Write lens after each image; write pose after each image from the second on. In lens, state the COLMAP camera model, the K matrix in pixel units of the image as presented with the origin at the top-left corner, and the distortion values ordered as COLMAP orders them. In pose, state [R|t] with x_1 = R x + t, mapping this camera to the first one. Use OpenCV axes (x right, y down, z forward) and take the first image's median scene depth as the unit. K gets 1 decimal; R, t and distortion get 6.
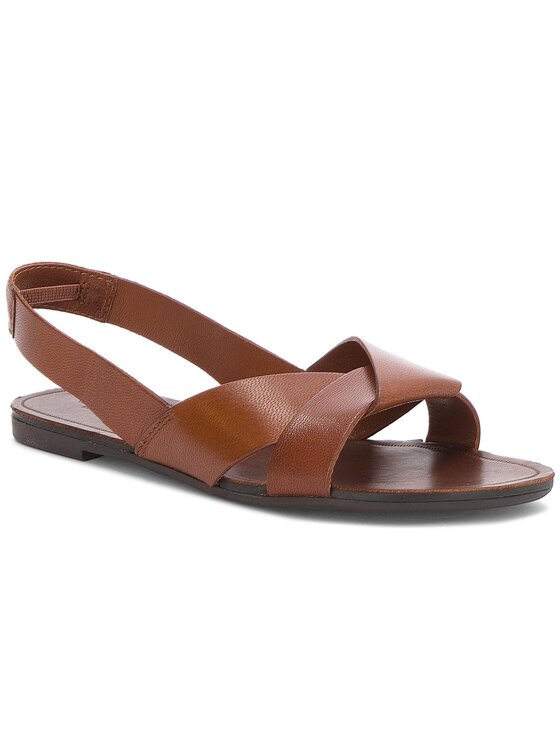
lens RADIAL K [[1874.6, 0, 278.1], [0, 1874.6, 371.7], [0, 0, 1]] dist [0.070560, 0.000000]
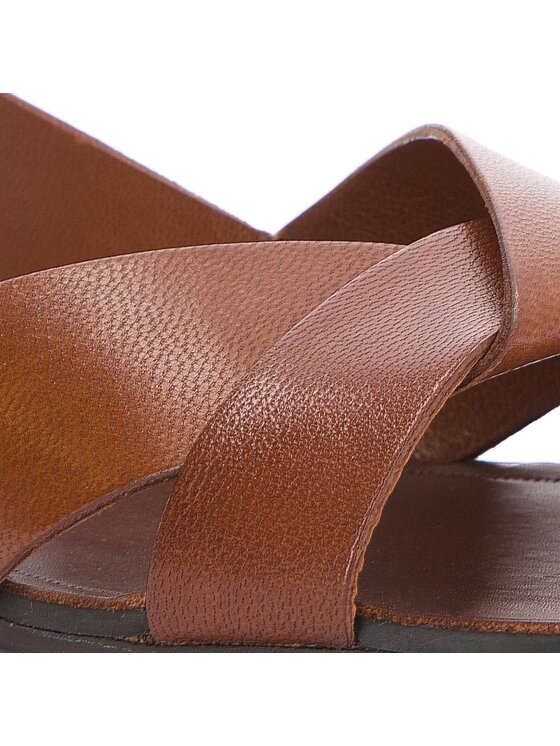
lens RADIAL K [[3551.4, 0, 277.7], [0, 3551.4, 372.5], [0, 0, 1]] dist [0.318003, 0.000000]
pose [[0.998853, 0.001883, 0.047847, -0.012819], [-0.002276, 0.999964, 0.008171, 0.017111], [-0.047830, -0.008270, 0.998821, 0.417526]]
